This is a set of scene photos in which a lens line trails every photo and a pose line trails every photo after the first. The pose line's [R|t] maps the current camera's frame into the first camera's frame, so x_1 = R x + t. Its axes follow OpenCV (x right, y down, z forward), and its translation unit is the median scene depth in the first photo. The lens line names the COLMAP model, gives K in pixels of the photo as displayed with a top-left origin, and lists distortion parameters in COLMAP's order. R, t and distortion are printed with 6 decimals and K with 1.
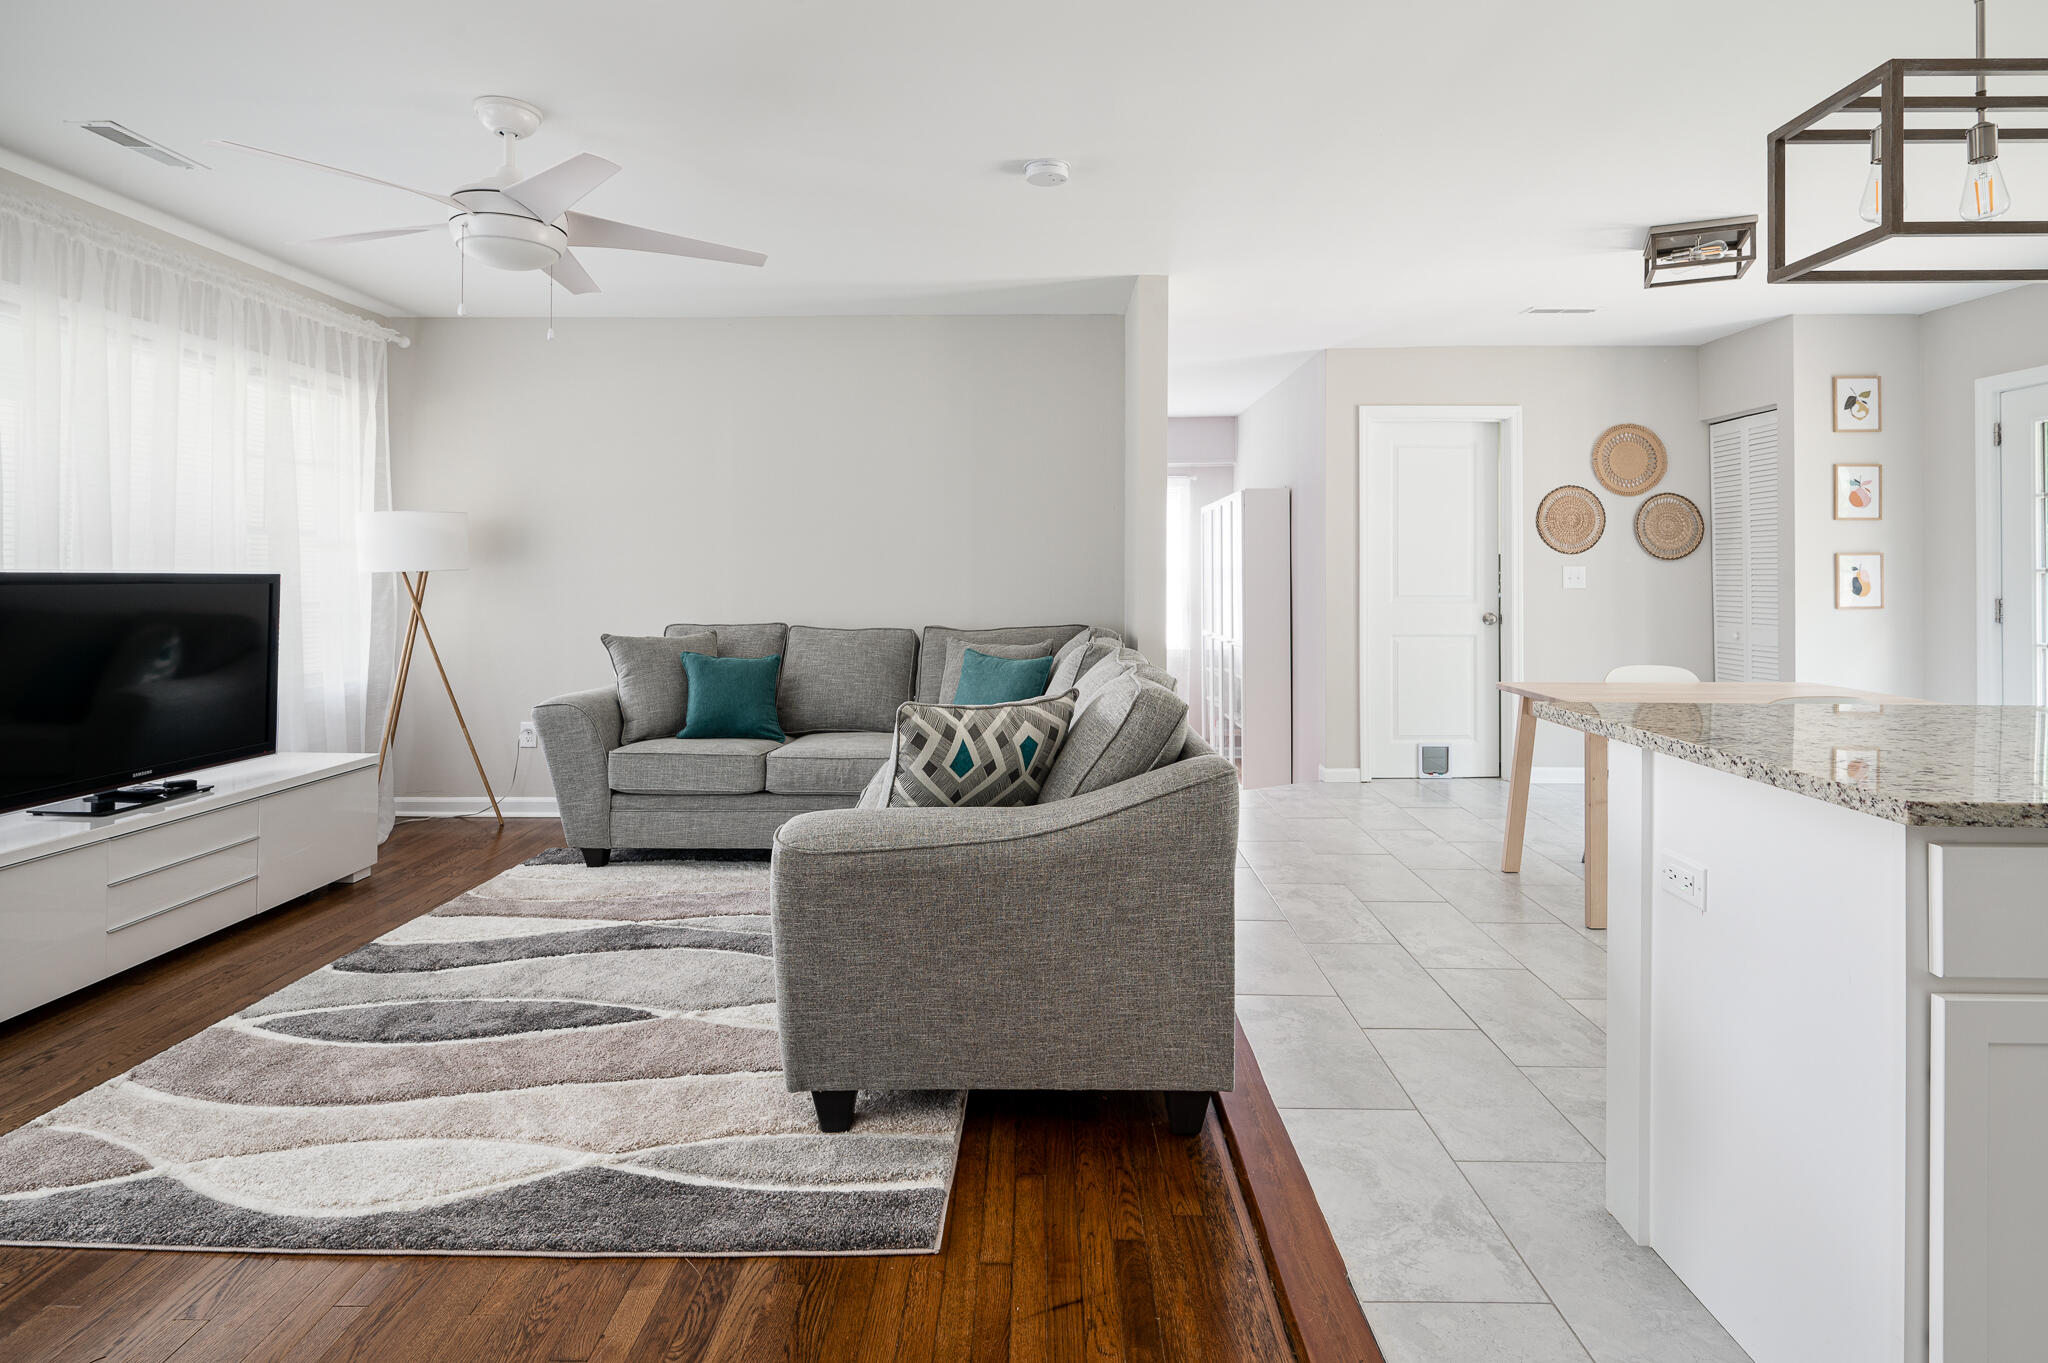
lens RADIAL K [[1019.7, 0, 1022.0], [0, 1019.7, 569.4], [0, 0, 1]] dist [-0.000823, -0.000164]
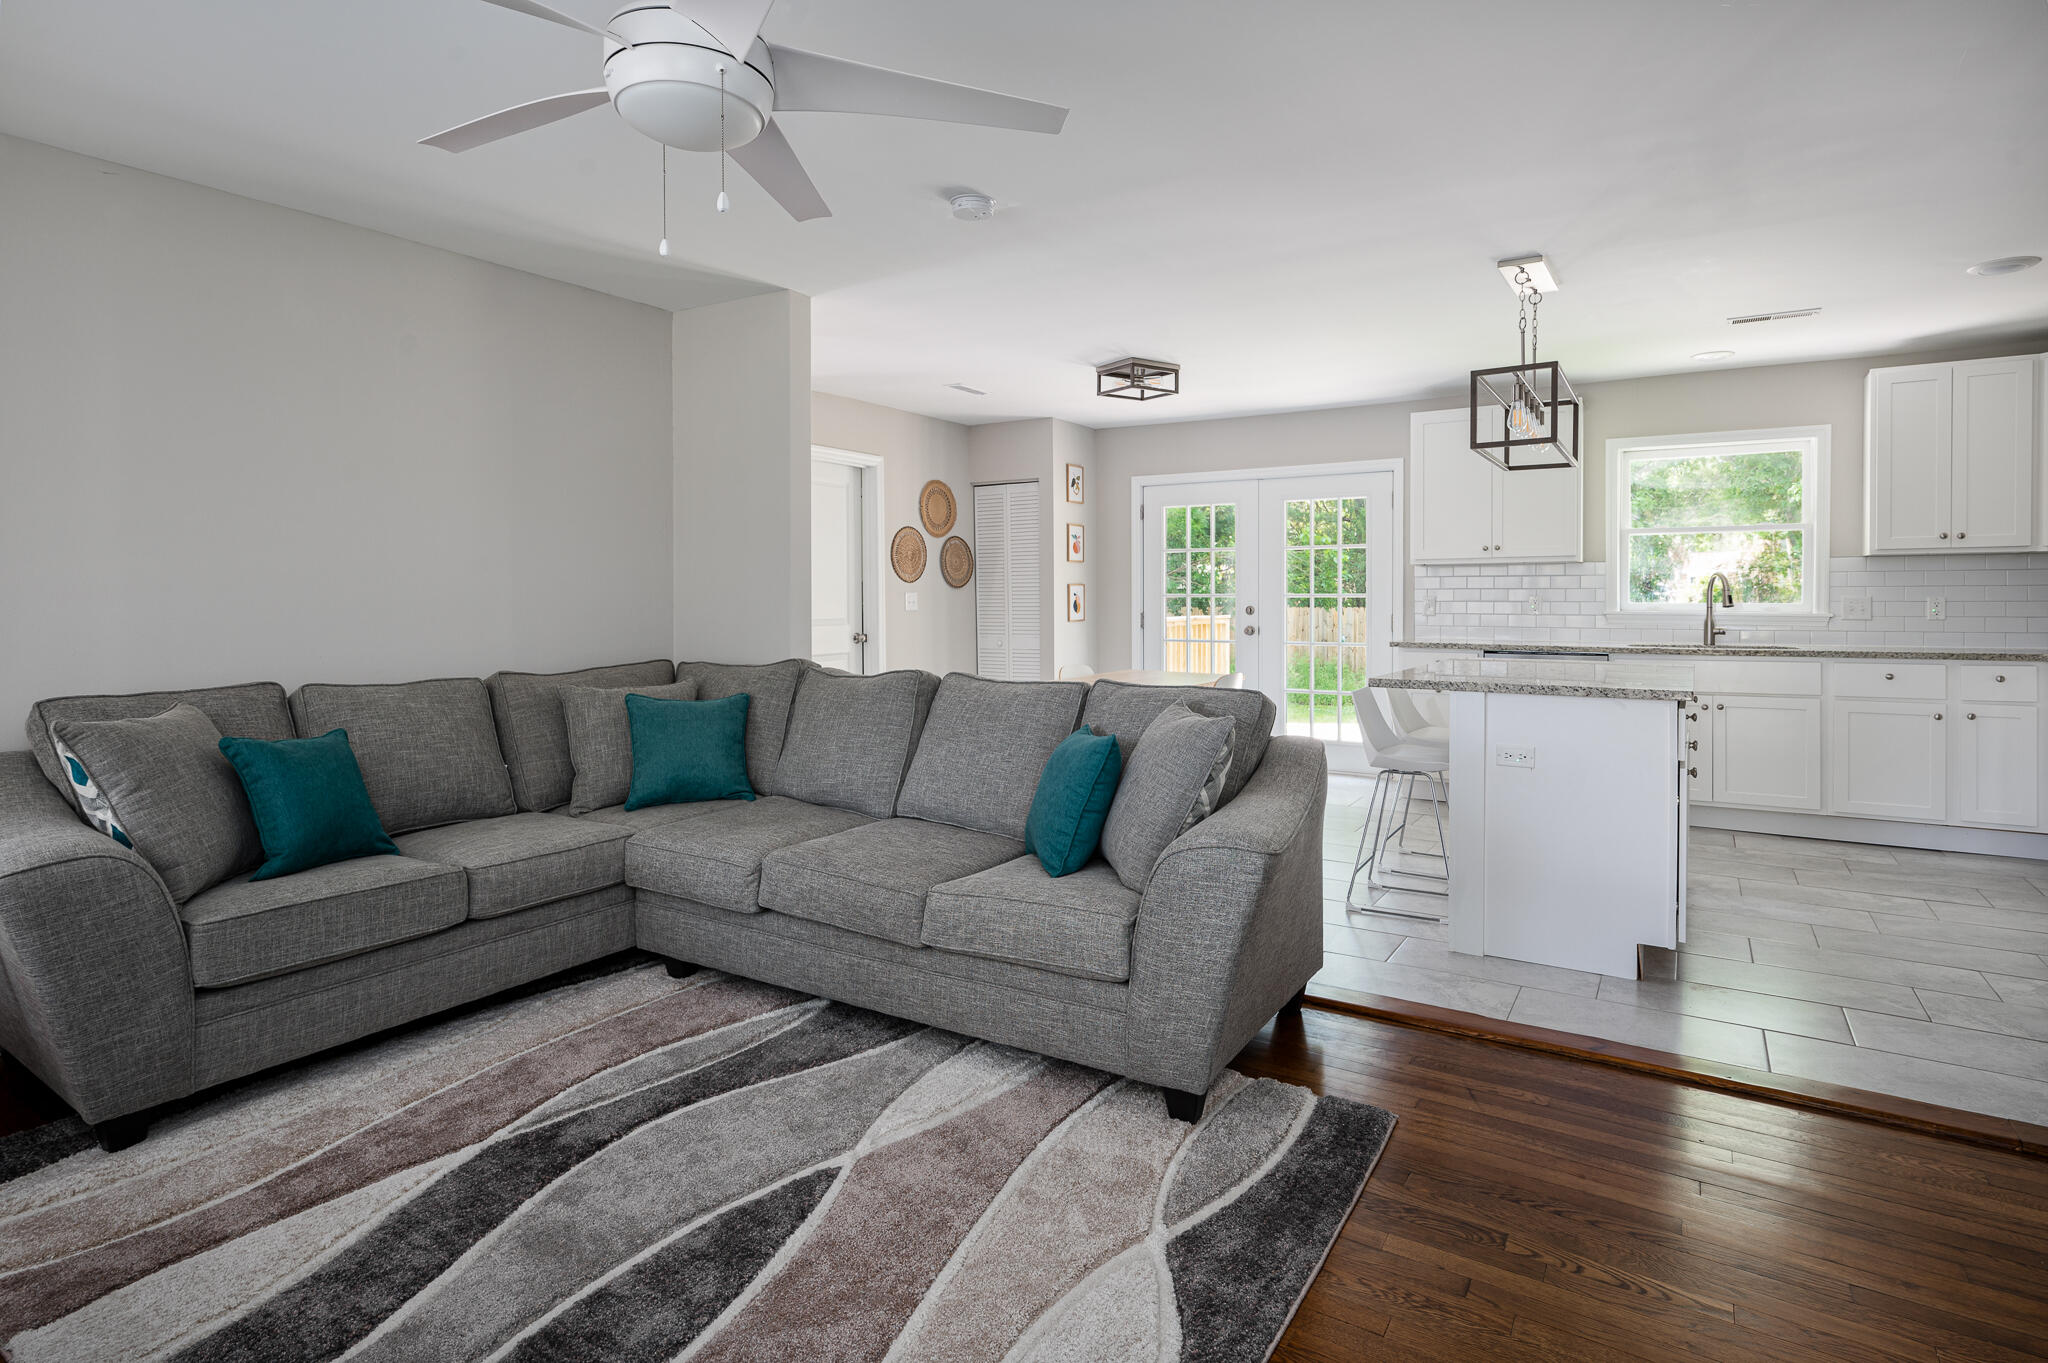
lens RADIAL K [[1056.8, 0, 1009.6], [0, 1056.8, 614.6], [0, 0, 1]] dist [0.000536, 0.000054]
pose [[0.532235, -0.017830, 0.846409, -0.659938], [-0.000080, 0.999777, 0.021112, -0.004768], [-0.846597, -0.011304, 0.532114, 0.309417]]
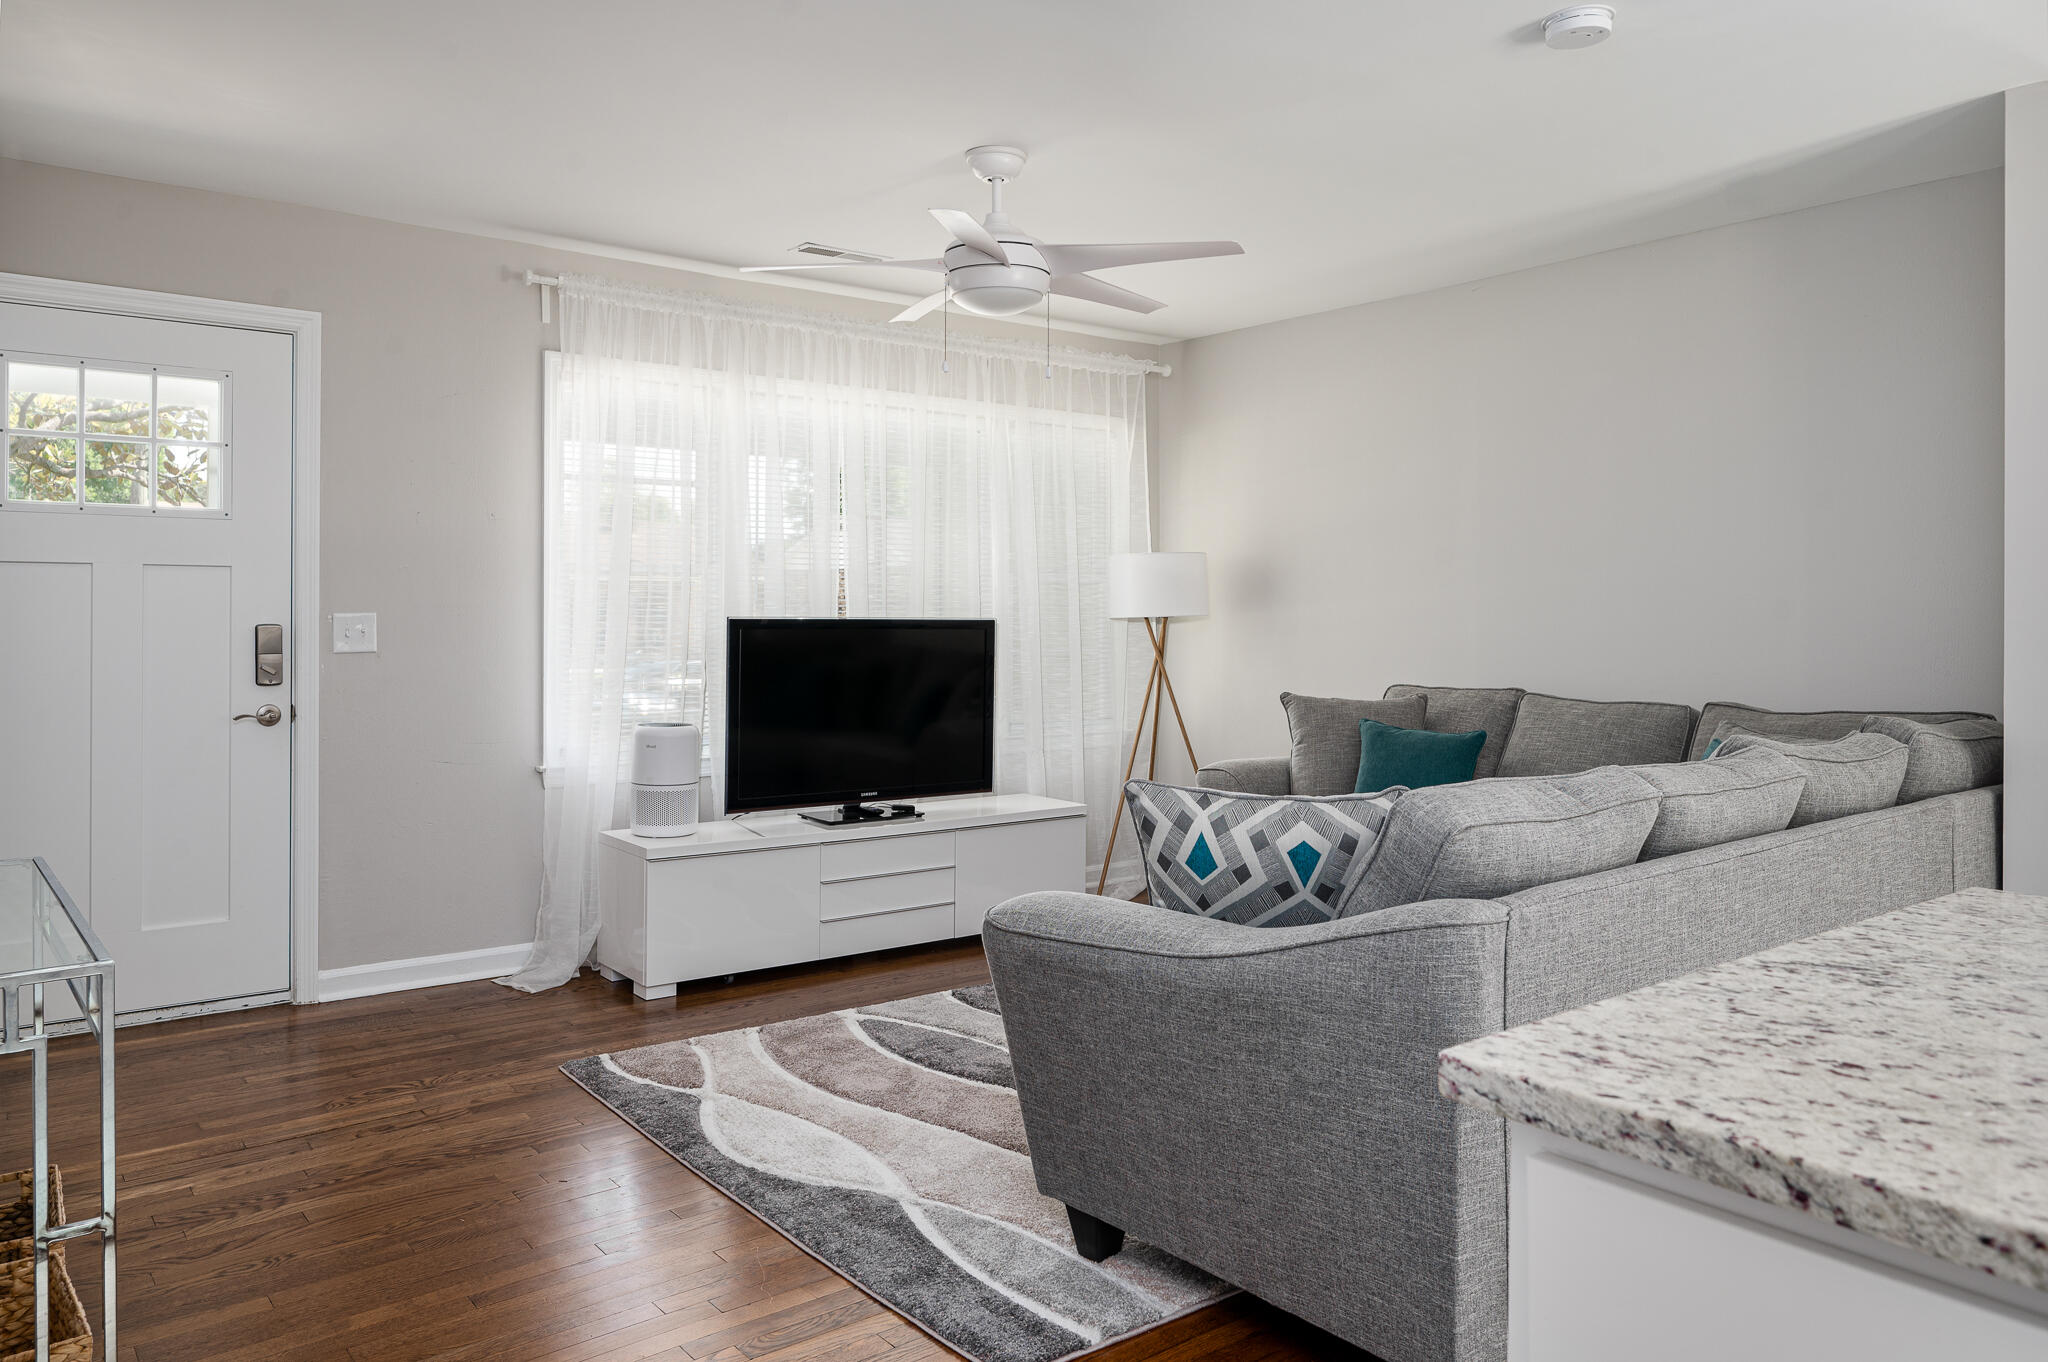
lens RADIAL K [[1427.5, 0, 1024.1], [0, 1427.5, 613.0], [0, 0, 1]] dist [0.000289, 0.000230]
pose [[0.631819, 0.000181, -0.775116, 0.405533], [0.002614, 0.999994, 0.002364, -0.005883], [0.775112, -0.003519, 0.631814, 0.096403]]
